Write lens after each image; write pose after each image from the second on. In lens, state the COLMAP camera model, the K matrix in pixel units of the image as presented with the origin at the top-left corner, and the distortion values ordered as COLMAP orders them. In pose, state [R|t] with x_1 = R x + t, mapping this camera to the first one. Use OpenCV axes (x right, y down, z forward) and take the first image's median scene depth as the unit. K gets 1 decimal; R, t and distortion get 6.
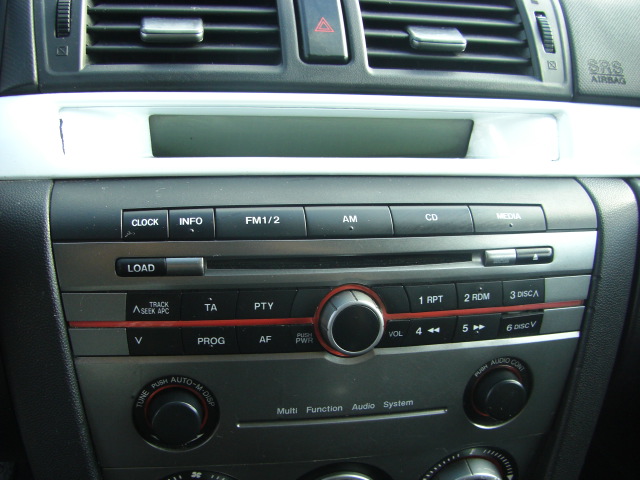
lens RADIAL K [[715.5, 0, 295.4], [0, 715.5, 242.3], [0, 0, 1]] dist [-0.159913, 0.041421]
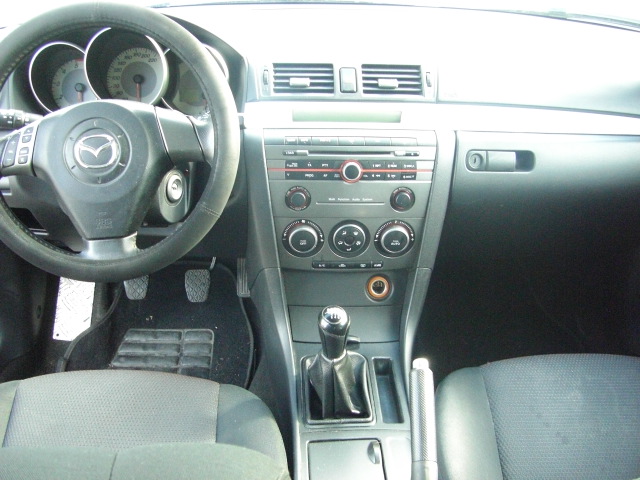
lens RADIAL K [[715.5, 0, 295.4], [0, 715.5, 242.3], [0, 0, 1]] dist [-0.159913, 0.041421]
pose [[0.987587, 0.027514, -0.154643, 0.335157], [-0.025495, 0.999562, 0.015023, 0.388198], [0.154989, -0.010894, 0.987856, -2.269529]]
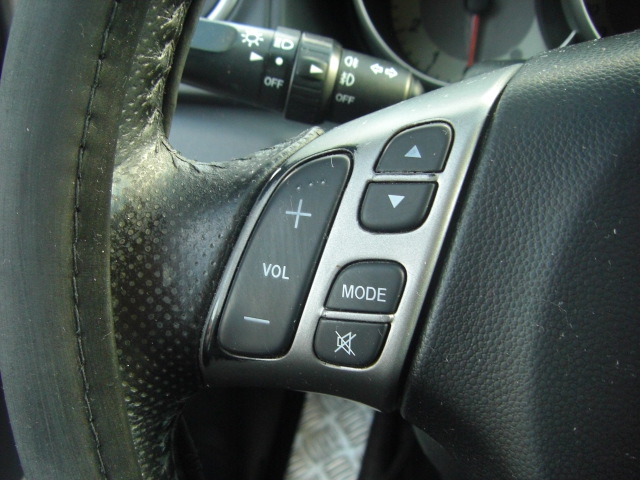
lens RADIAL K [[715.5, 0, 295.4], [0, 715.5, 242.3], [0, 0, 1]] dist [-0.159913, 0.041421]
pose [[0.887264, 0.176036, -0.426350, -1.062478], [-0.160497, 0.984375, 0.072434, 0.036936], [0.432440, 0.004160, 0.901653, -0.038852]]
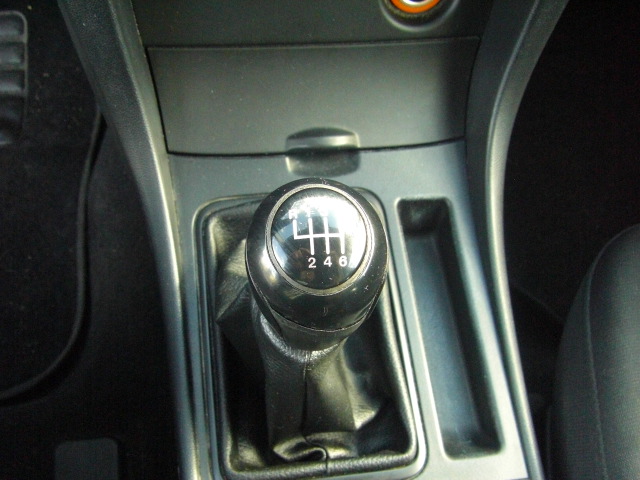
lens RADIAL K [[715.5, 0, 295.4], [0, 715.5, 242.3], [0, 0, 1]] dist [-0.159913, 0.041421]
pose [[0.998775, 0.048153, -0.011354, 0.031639], [-0.033371, 0.825132, 0.563954, 0.366421], [0.036525, -0.562884, 0.825728, 0.110611]]
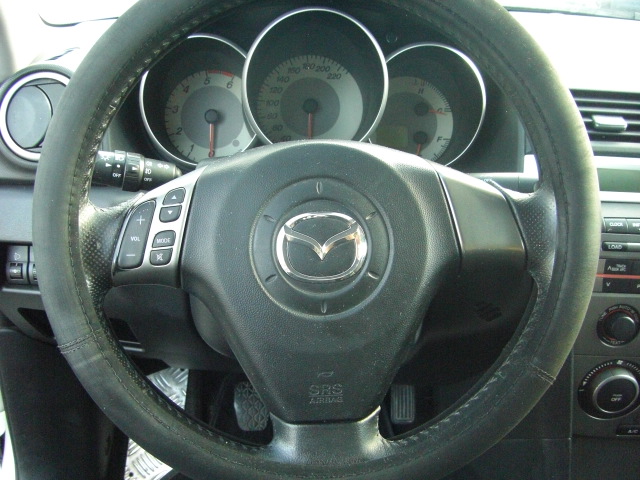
lens RADIAL K [[715.5, 0, 295.4], [0, 715.5, 242.3], [0, 0, 1]] dist [-0.159913, 0.041421]
pose [[0.984682, 0.045393, -0.168346, -0.711764], [-0.052627, 0.997862, -0.038755, 0.134107], [0.166227, 0.047020, 0.984966, -0.972626]]
